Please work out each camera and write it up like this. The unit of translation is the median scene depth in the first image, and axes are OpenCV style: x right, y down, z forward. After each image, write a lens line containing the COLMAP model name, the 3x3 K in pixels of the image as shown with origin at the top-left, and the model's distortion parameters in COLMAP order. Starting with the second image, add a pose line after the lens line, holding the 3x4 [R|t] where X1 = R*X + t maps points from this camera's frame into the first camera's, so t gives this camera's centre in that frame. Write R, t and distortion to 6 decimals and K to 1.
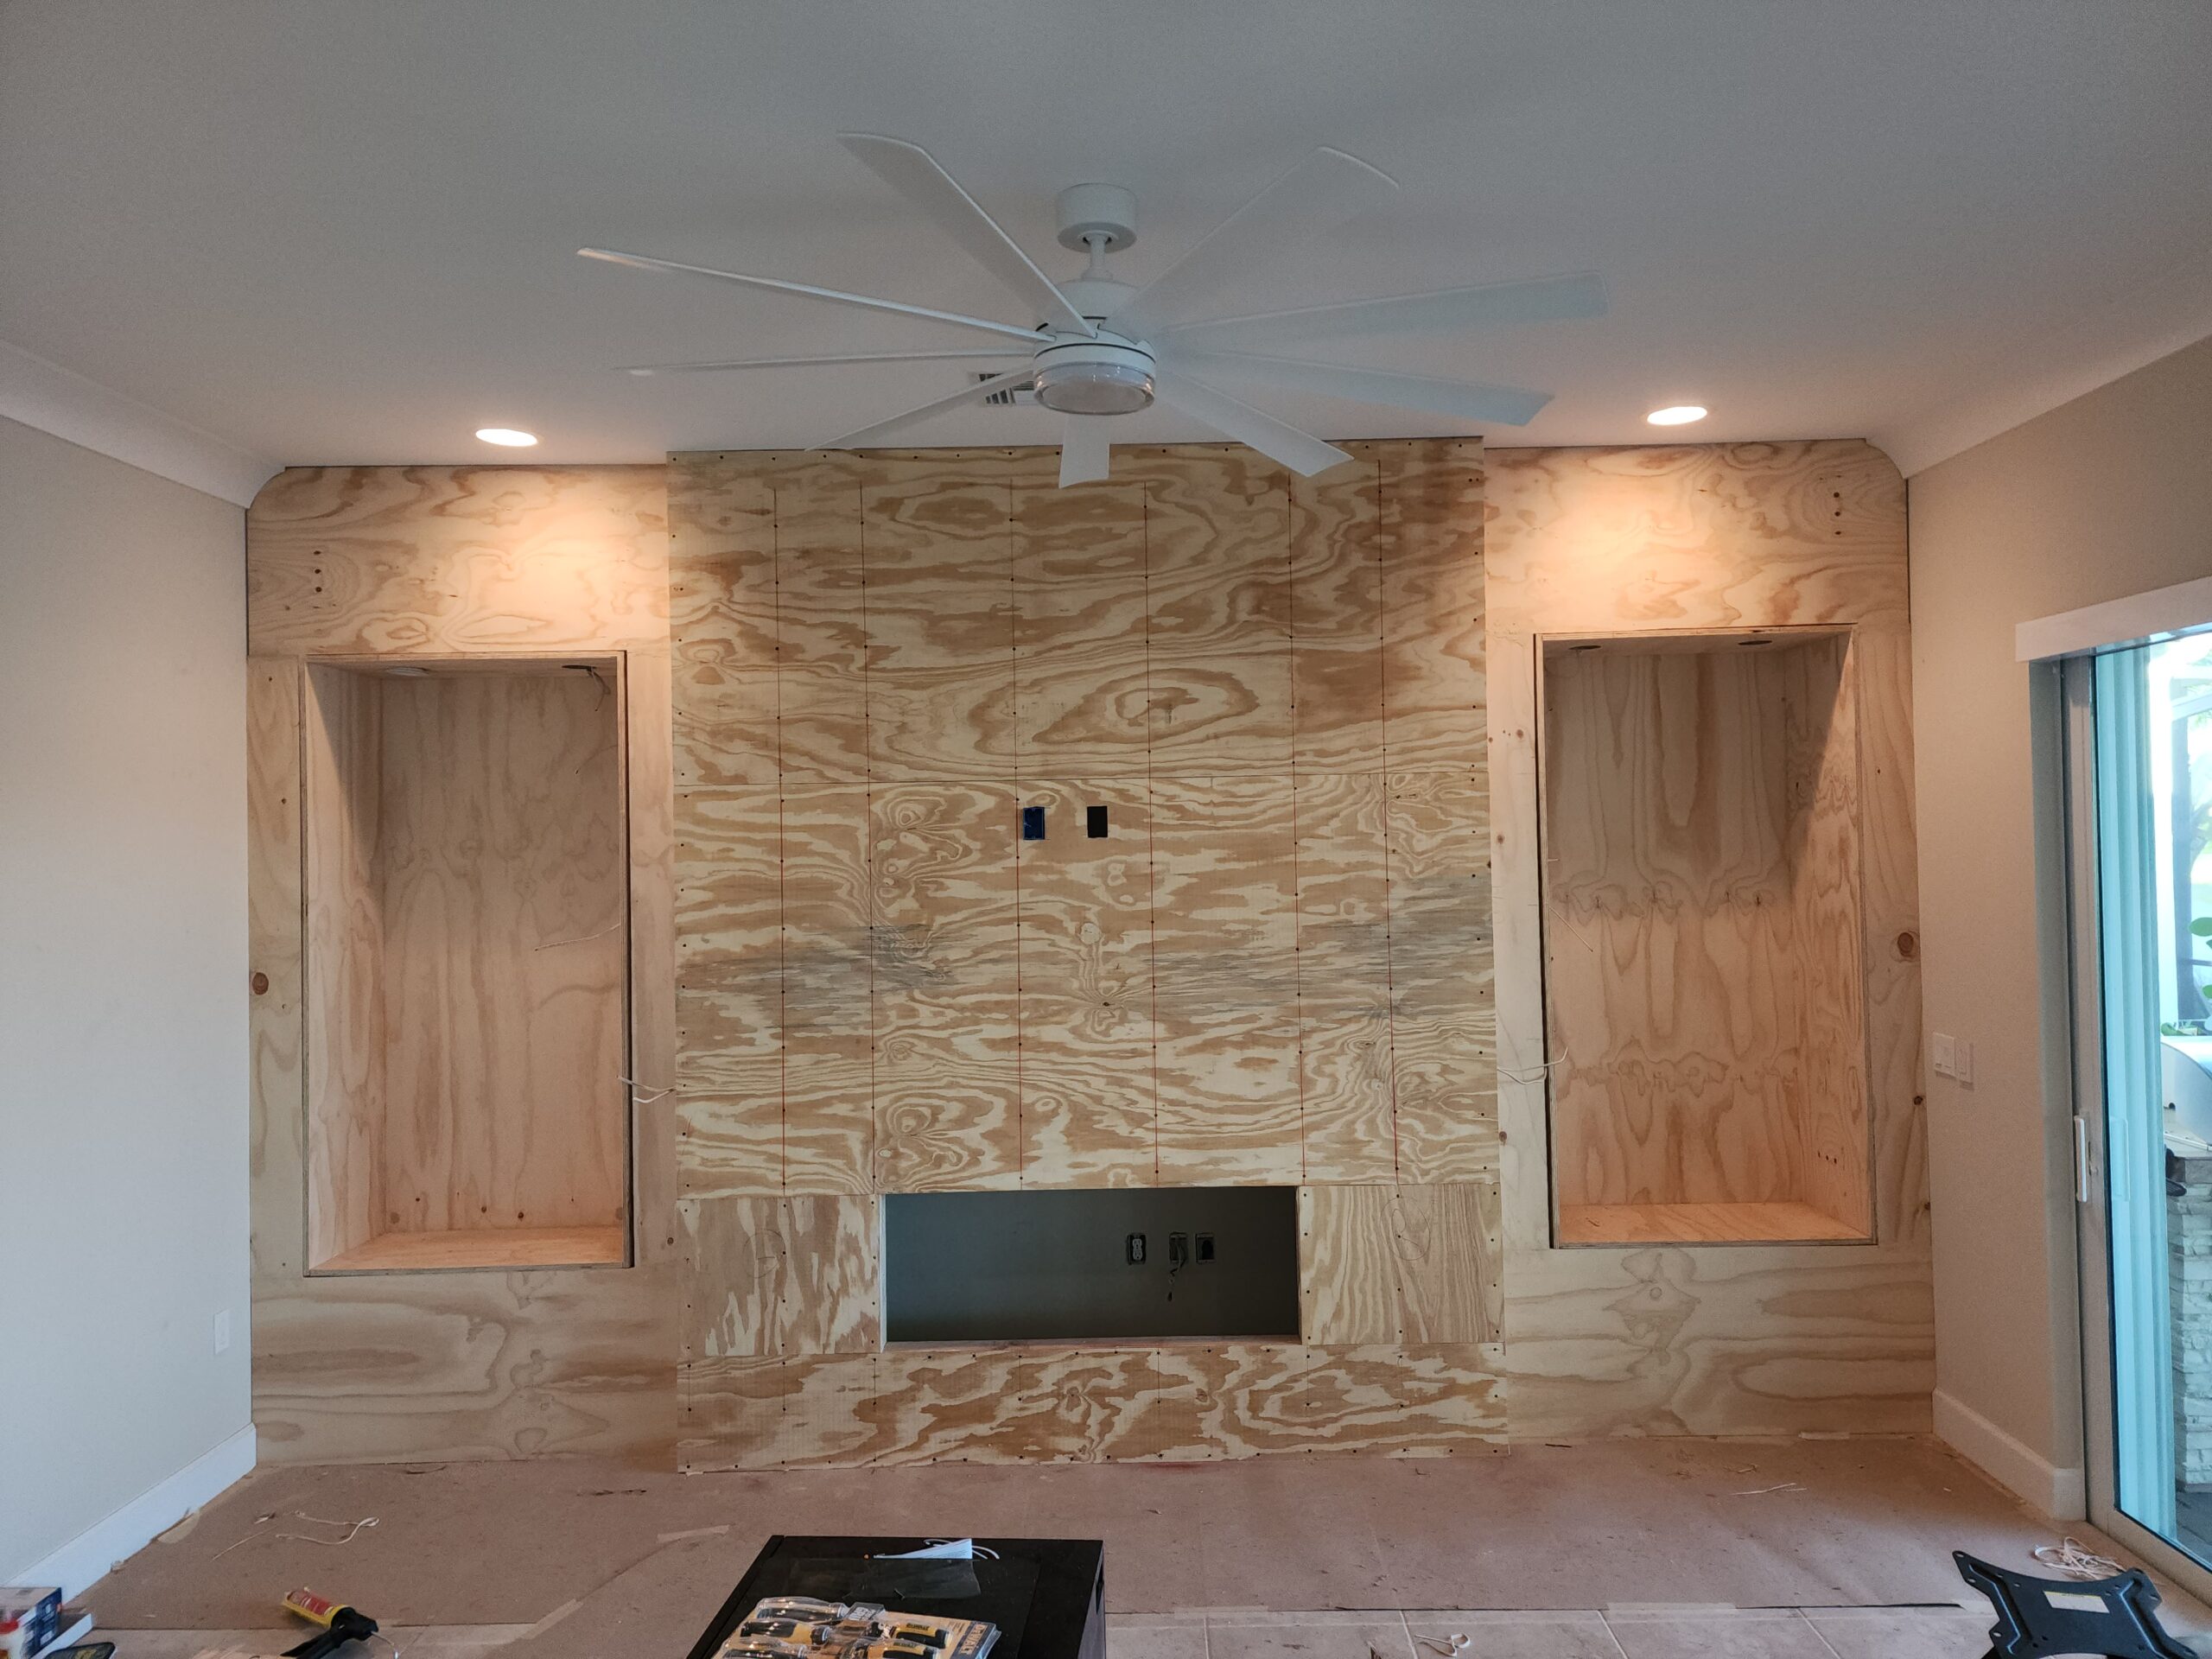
lens RADIAL K [[1474.5, 0, 1146.1], [0, 1474.5, 824.6], [0, 0, 1]] dist [0.093003, -0.089731]
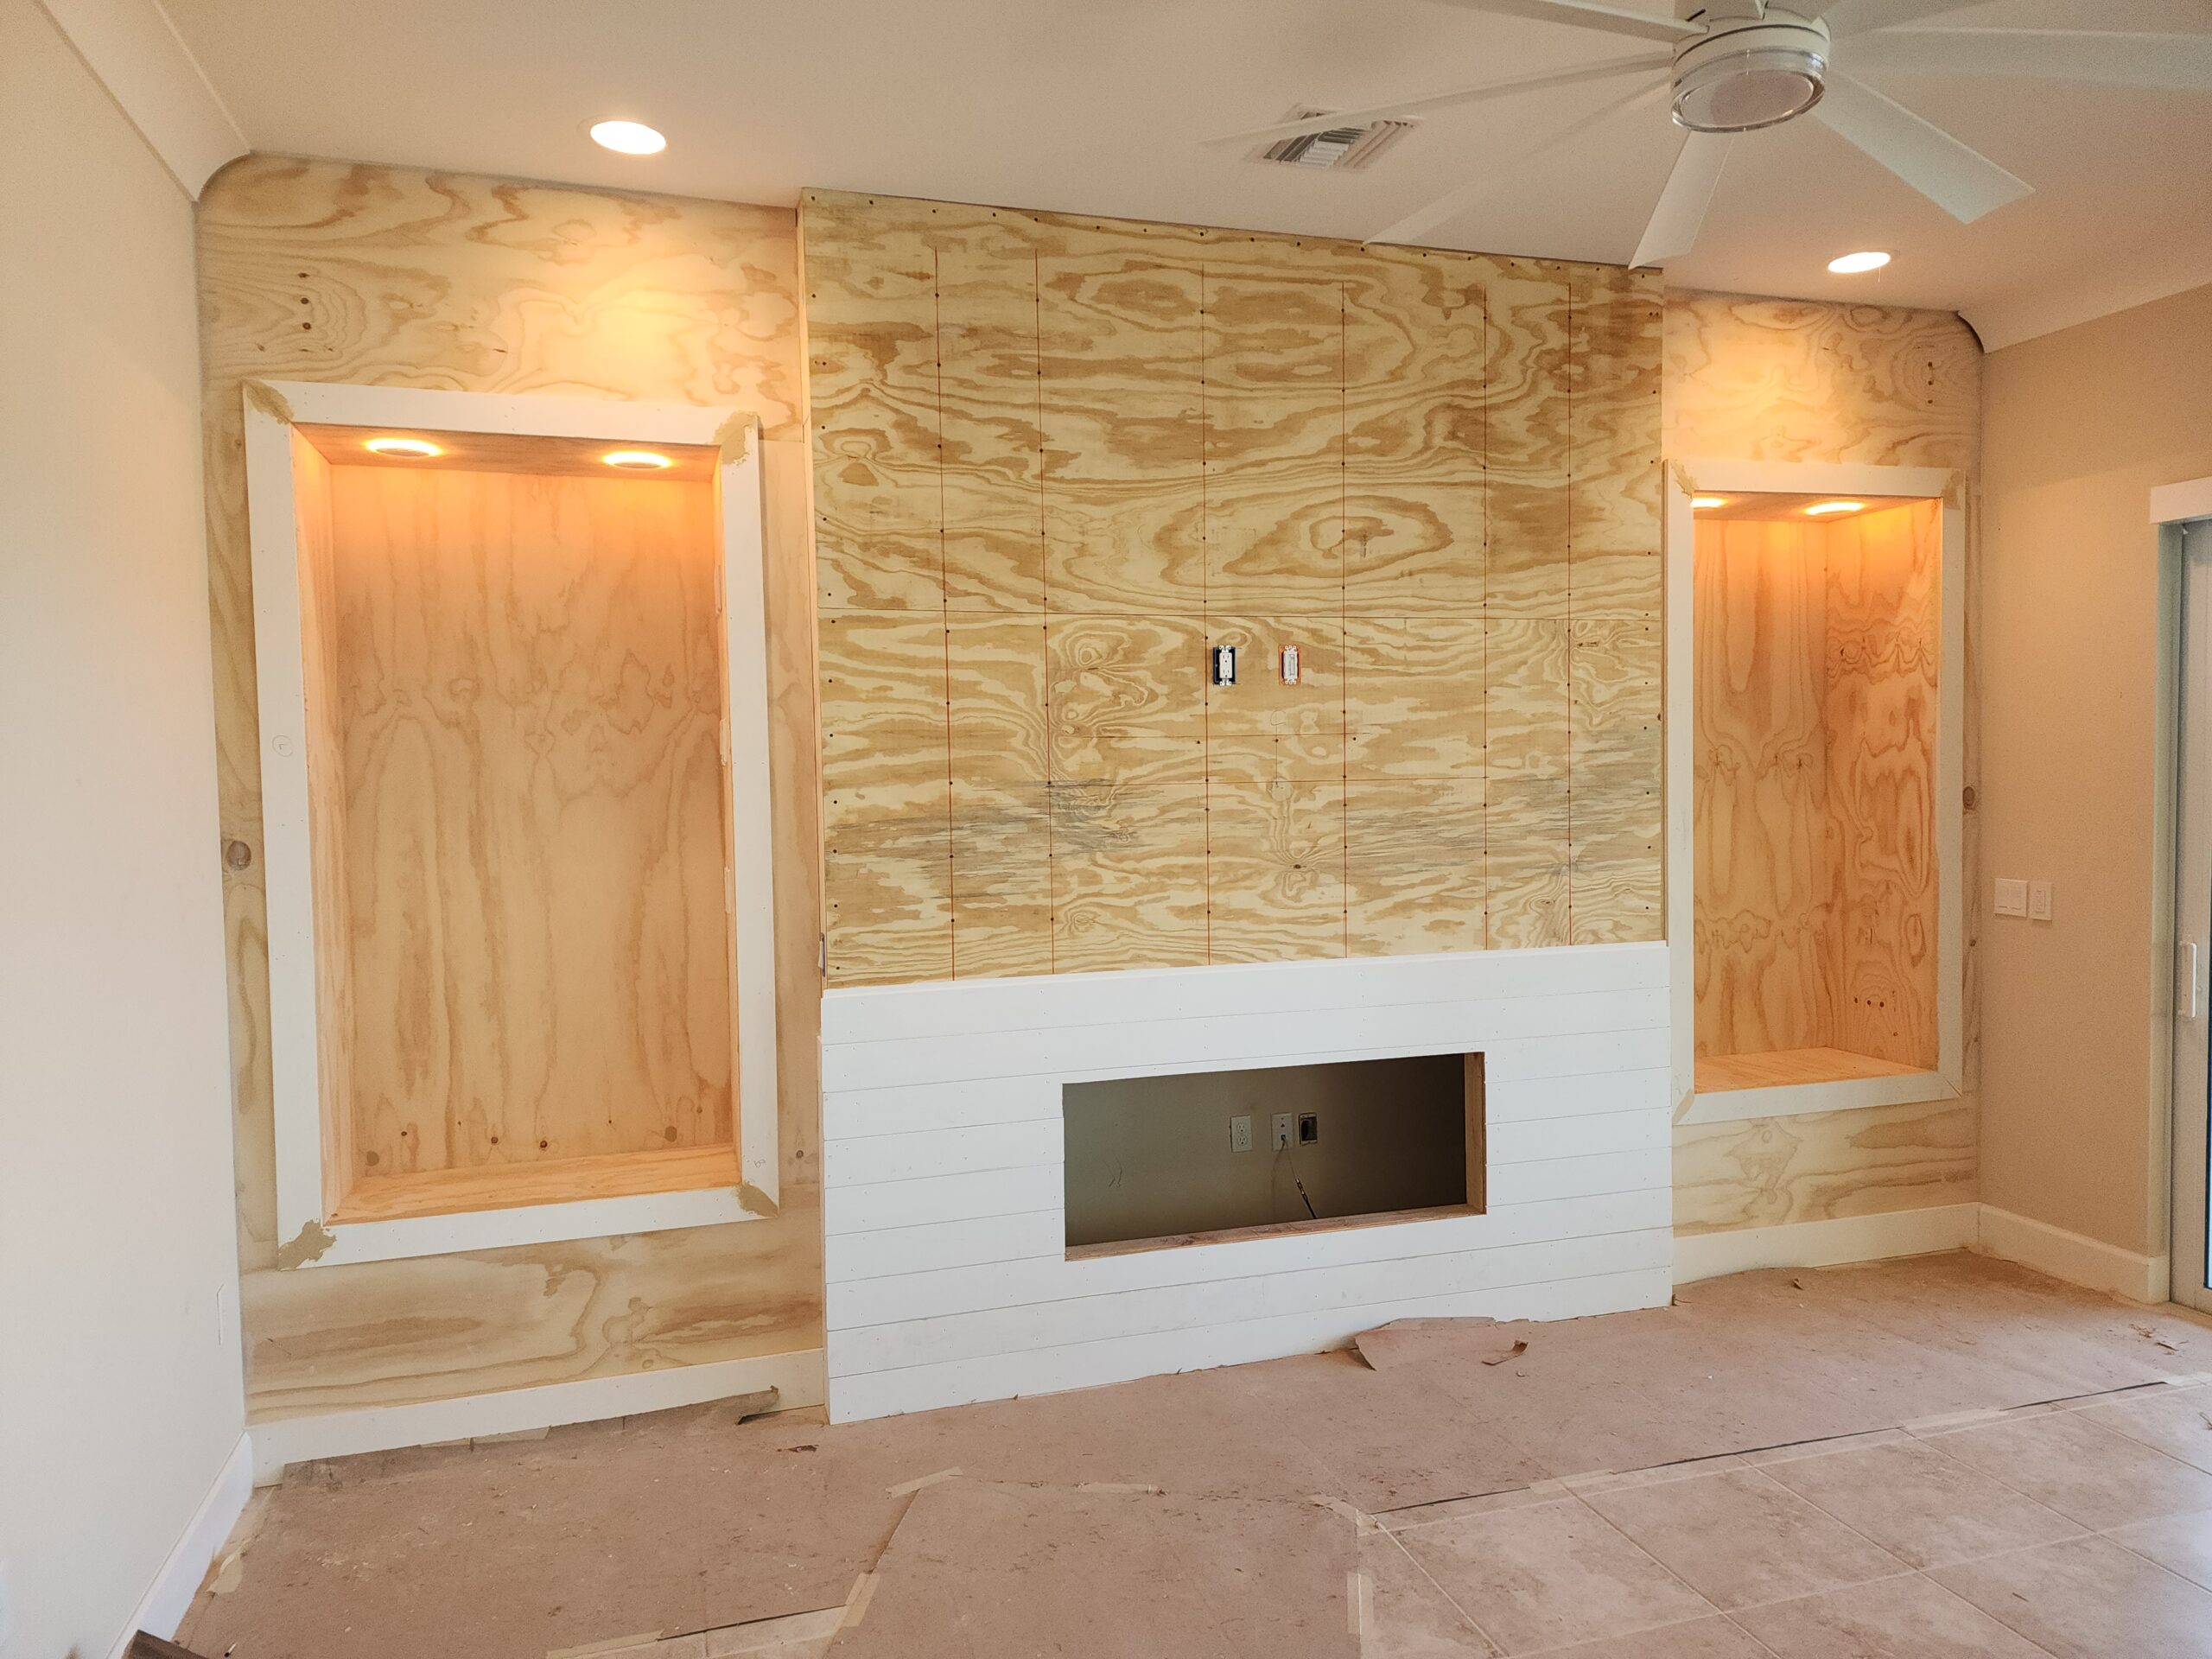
lens RADIAL K [[1473.0, 0, 1108.0], [0, 1473.0, 840.6], [0, 0, 1]] dist [0.078549, -0.074000]
pose [[0.955654, -0.011396, 0.294270, -0.403943], [-0.005612, 0.998365, 0.056889, 0.054367], [-0.294437, -0.056018, 0.954028, 0.166275]]
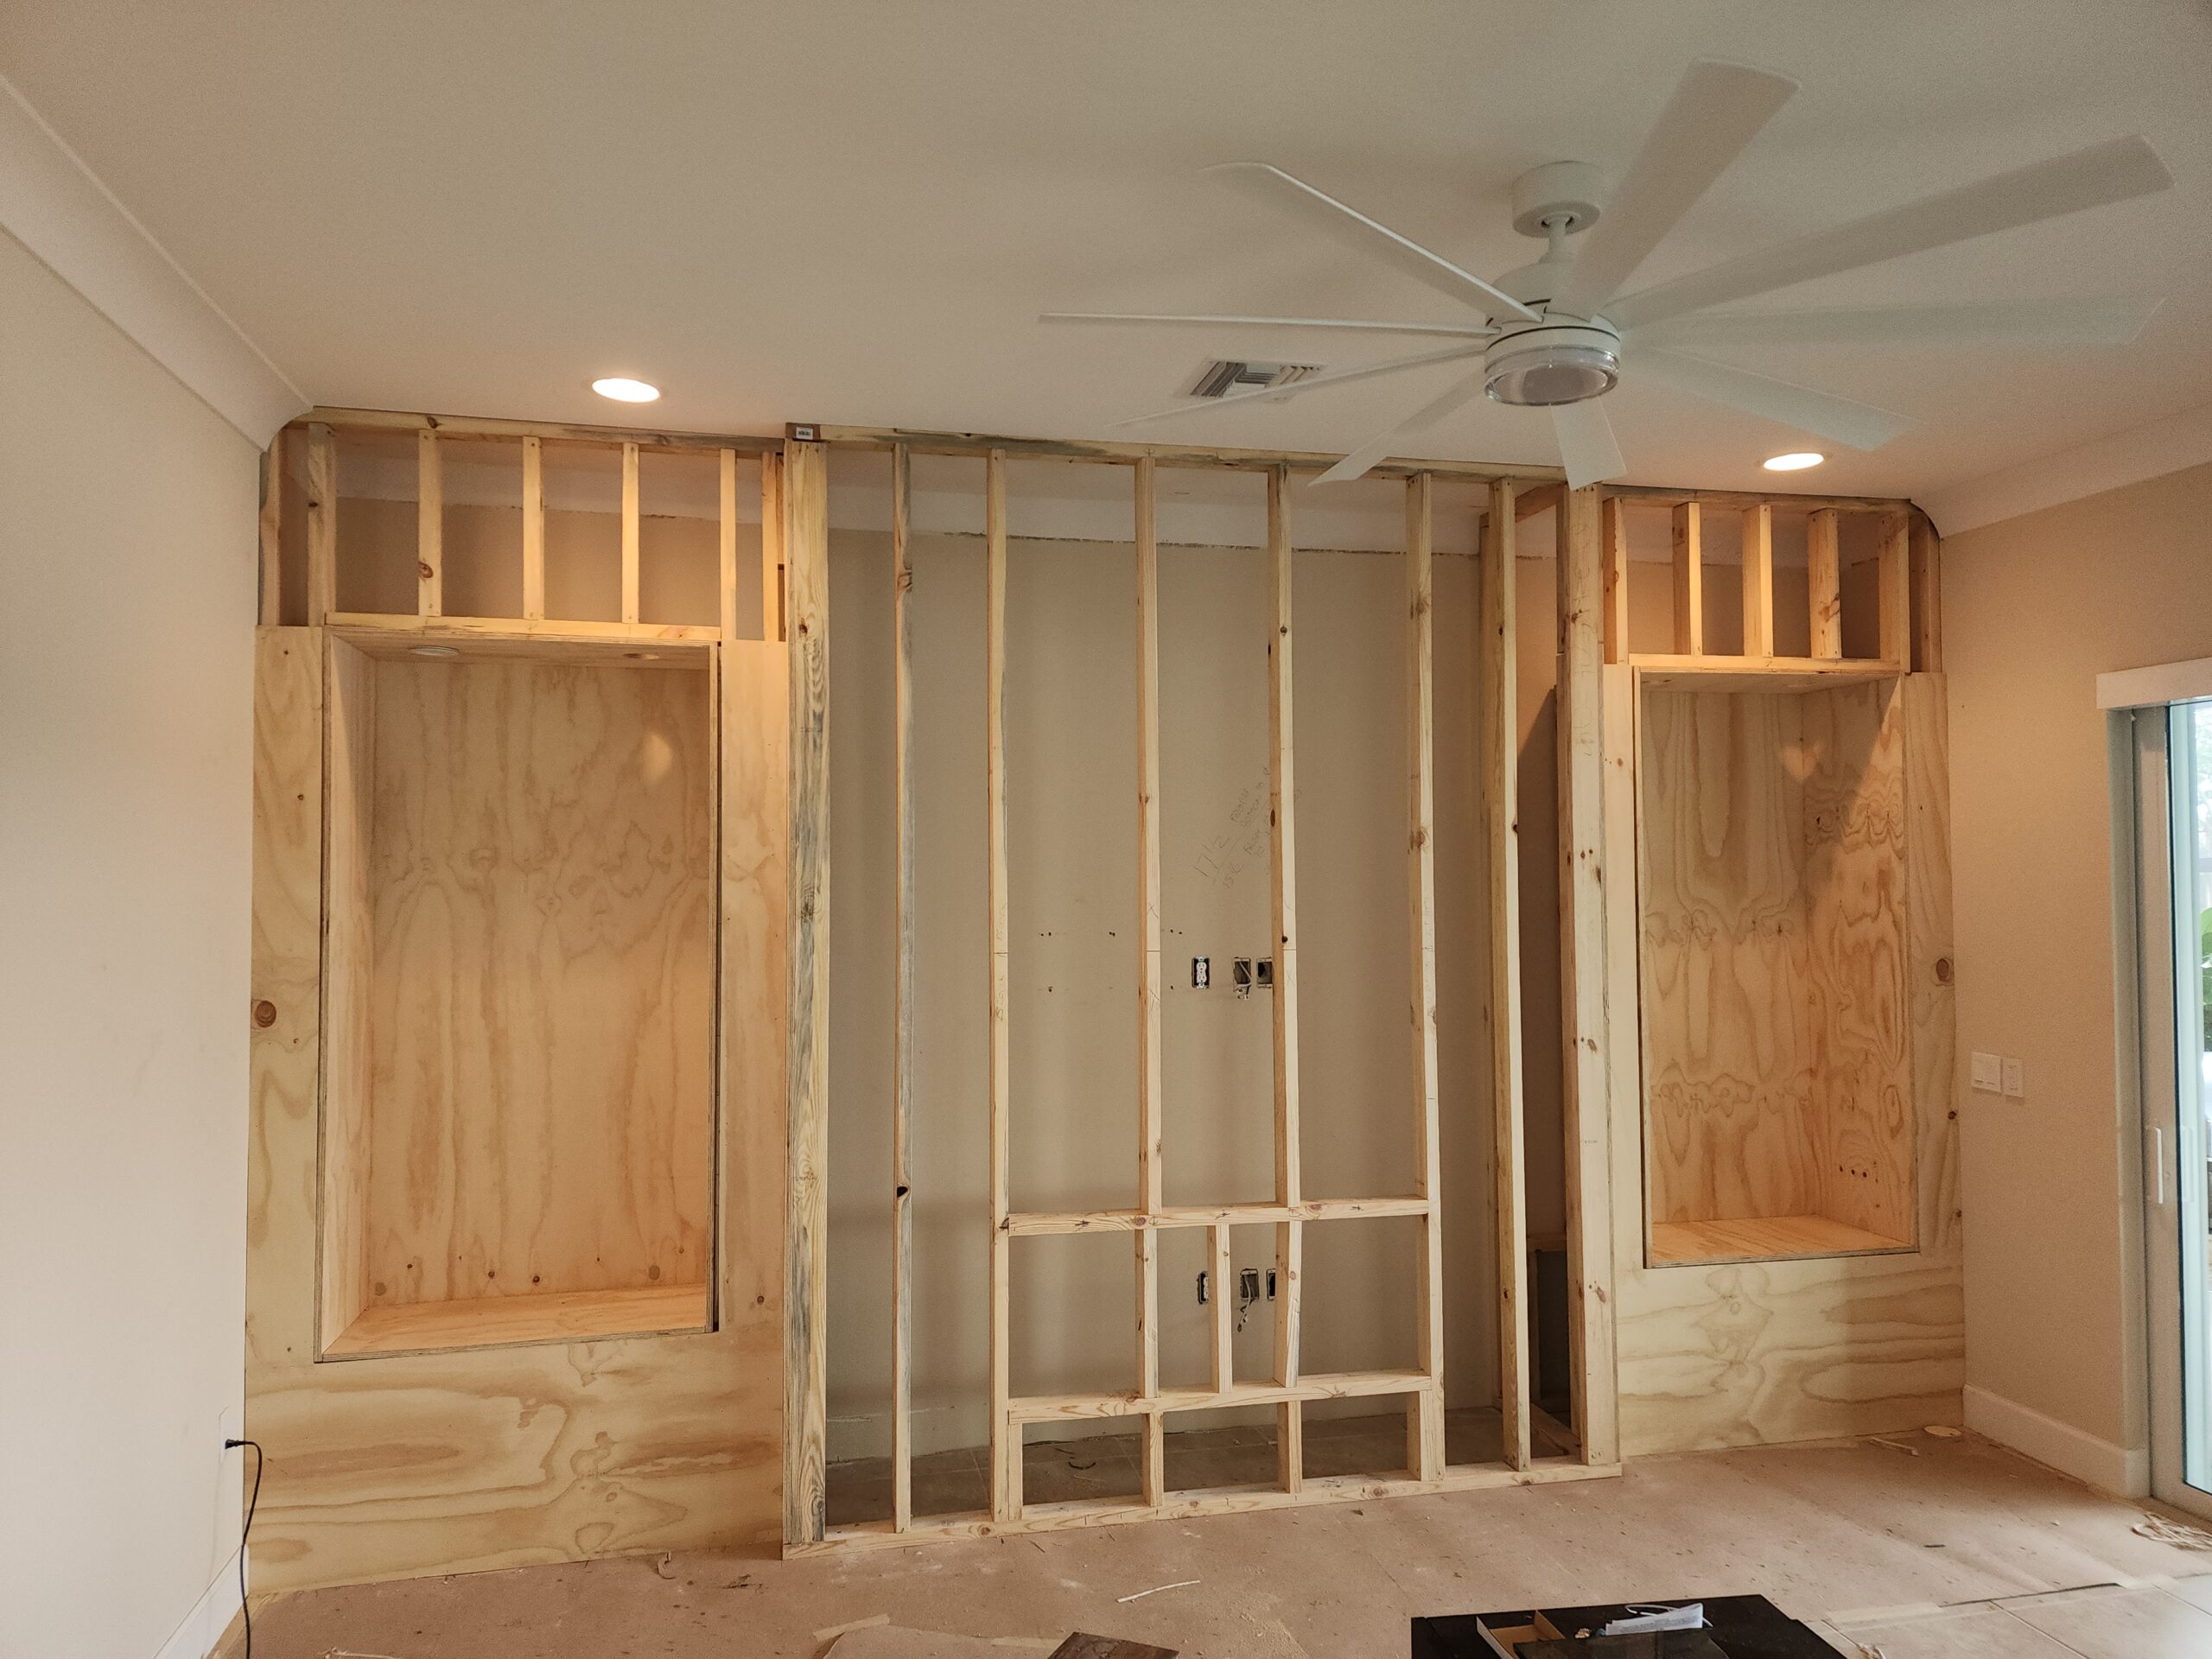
lens RADIAL K [[1480.7, 0, 1096.1], [0, 1480.7, 836.8], [0, 0, 1]] dist [0.076792, -0.069009]
pose [[0.976026, 0.020289, 0.216705, -0.328607], [-0.017104, 0.999717, -0.016561, 0.013199], [-0.216979, 0.012458, 0.976097, 0.081488]]
